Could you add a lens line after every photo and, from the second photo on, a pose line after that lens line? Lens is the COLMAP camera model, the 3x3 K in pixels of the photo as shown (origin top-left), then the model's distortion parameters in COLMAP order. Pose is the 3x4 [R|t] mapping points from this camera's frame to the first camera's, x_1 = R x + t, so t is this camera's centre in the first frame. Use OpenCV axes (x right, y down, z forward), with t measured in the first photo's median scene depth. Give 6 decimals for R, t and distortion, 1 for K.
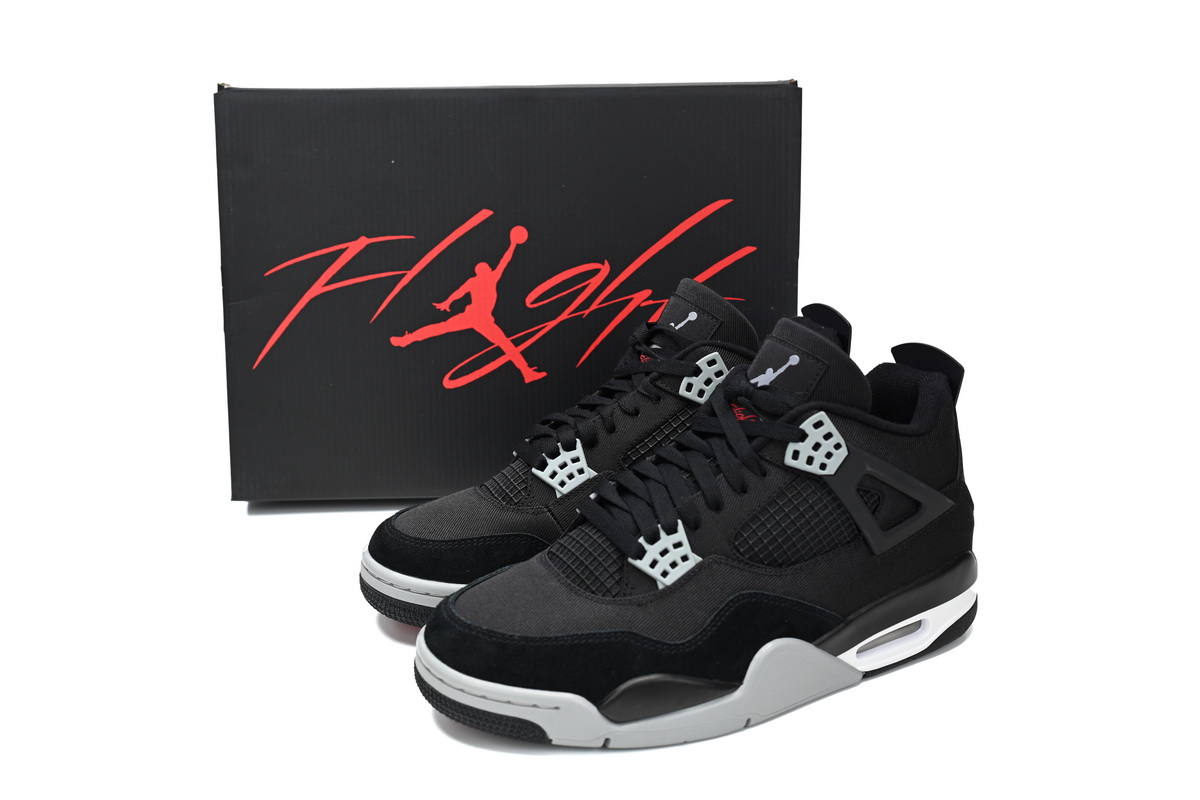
lens RADIAL K [[1254.4, 0, 600.0], [0, 1254.4, 400.0], [0, 0, 1]] dist [0.000338, -0.001606]
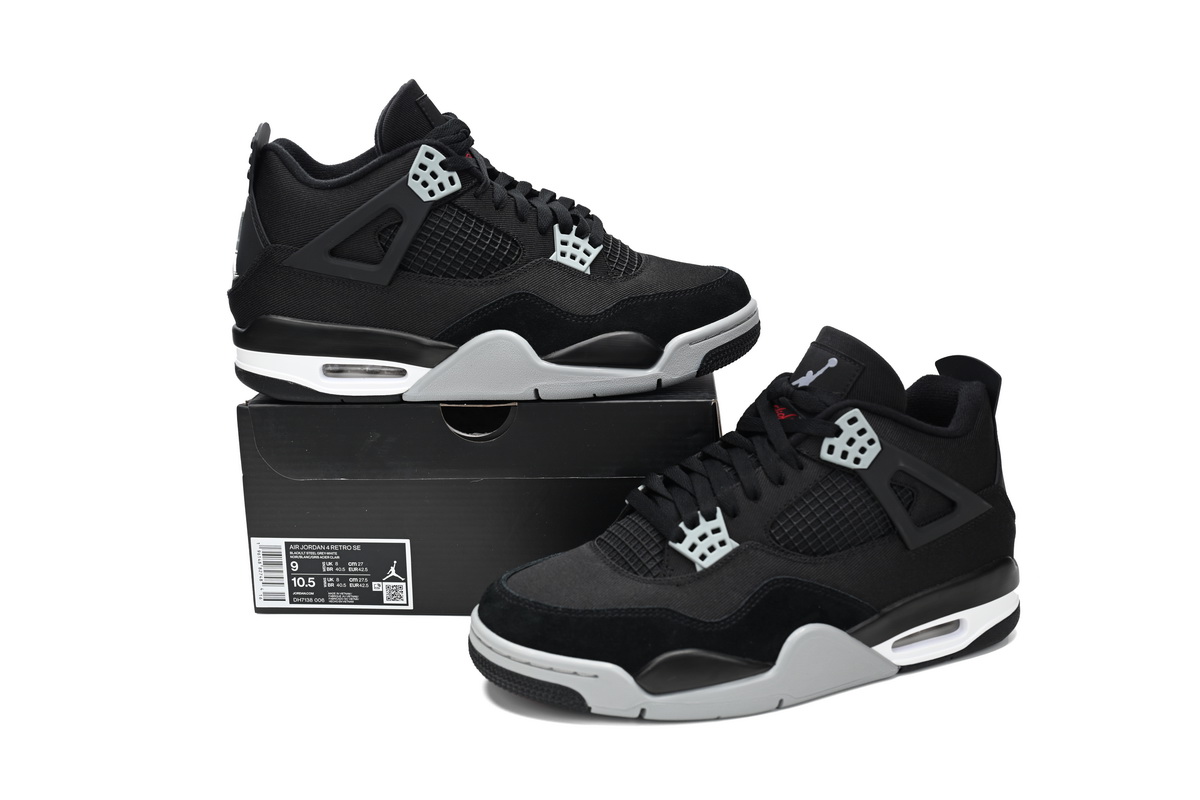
lens RADIAL K [[1254.4, 0, 600.0], [0, 1254.4, 400.0], [0, 0, 1]] dist [0.000338, -0.001606]
pose [[0.995016, 0.017030, -0.098252, 0.066010], [-0.024591, 0.996784, -0.076265, 0.087994], [0.096637, 0.078301, 0.992235, -0.069450]]
